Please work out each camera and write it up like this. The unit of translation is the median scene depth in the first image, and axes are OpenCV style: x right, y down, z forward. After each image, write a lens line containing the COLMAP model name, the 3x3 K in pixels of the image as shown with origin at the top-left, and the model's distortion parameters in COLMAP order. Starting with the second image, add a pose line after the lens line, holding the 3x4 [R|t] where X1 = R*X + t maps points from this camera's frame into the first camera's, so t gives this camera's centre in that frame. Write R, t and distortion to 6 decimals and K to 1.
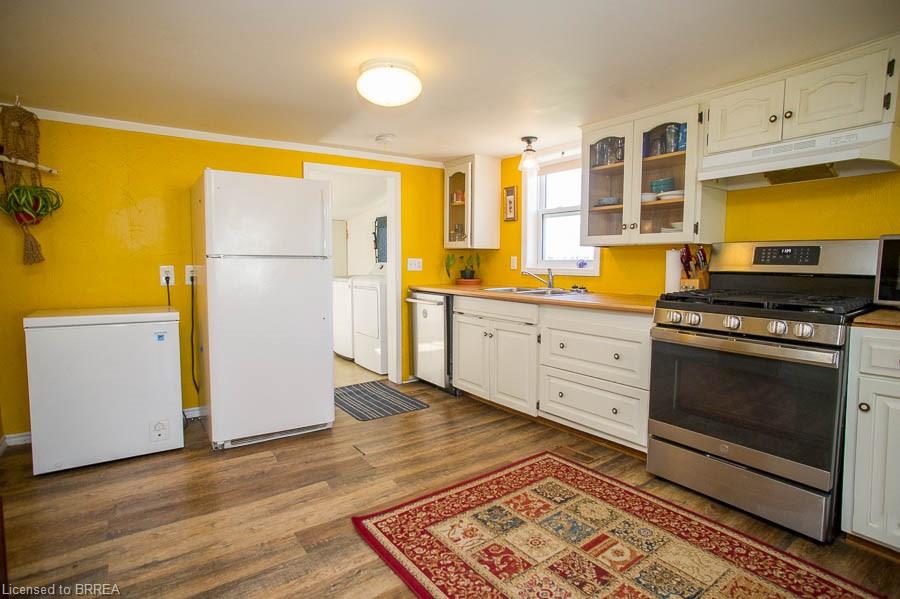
lens RADIAL K [[470.1, 0, 452.1], [0, 470.1, 302.5], [0, 0, 1]] dist [-0.034292, 0.010339]
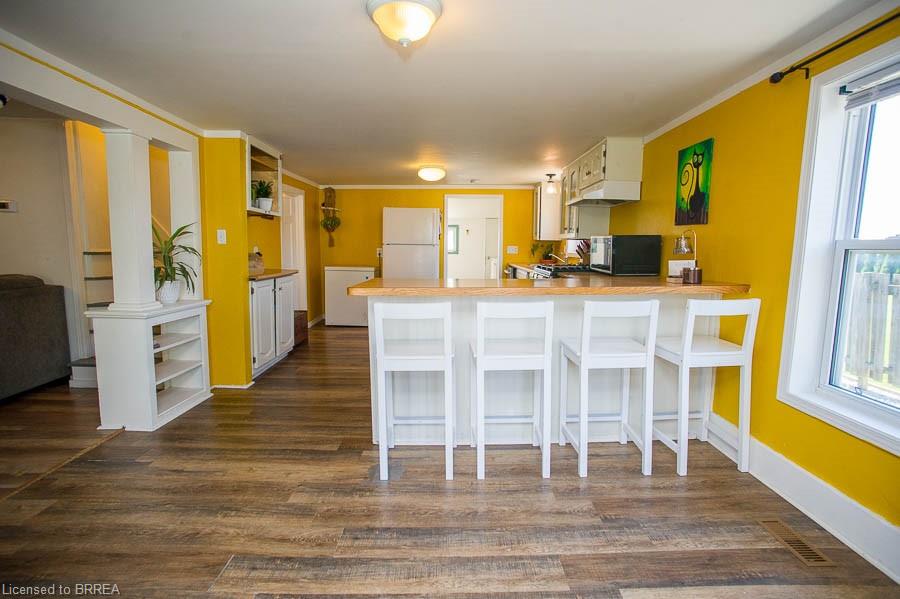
lens RADIAL K [[463.8, 0, 450.7], [0, 463.8, 301.3], [0, 0, 1]] dist [0.028565, 0.000974]
pose [[0.816831, 0.075854, -0.571868, 1.280268], [-0.061692, 0.997119, 0.044142, 0.071666], [0.573568, -0.000777, 0.819157, -0.841460]]
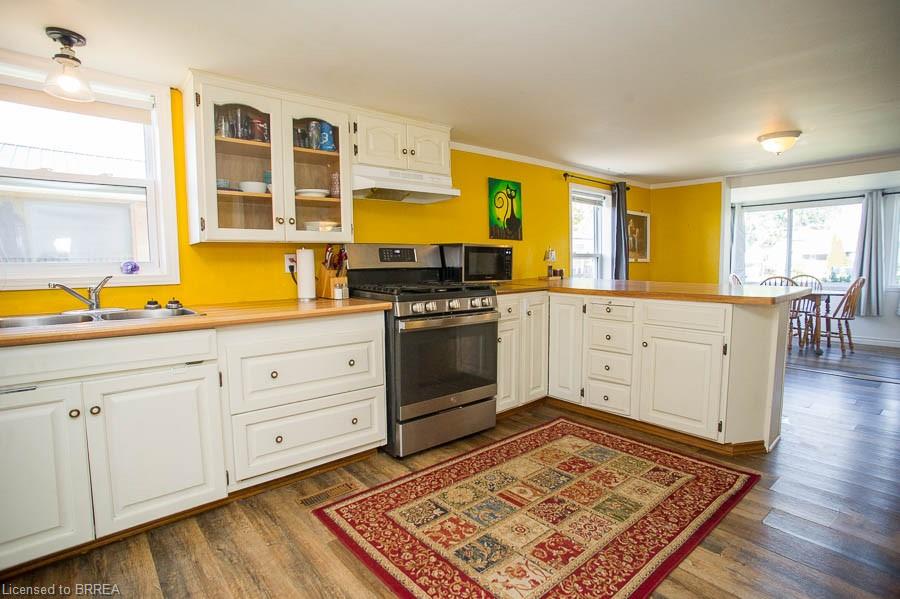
lens RADIAL K [[470.1, 0, 456.5], [0, 470.1, 297.1], [0, 0, 1]] dist [-0.034292, 0.010339]
pose [[-0.096492, -0.076822, 0.992365, -0.640542], [0.098173, 0.991421, 0.086295, -0.080461], [-0.990480, 0.105750, -0.088122, 0.949320]]
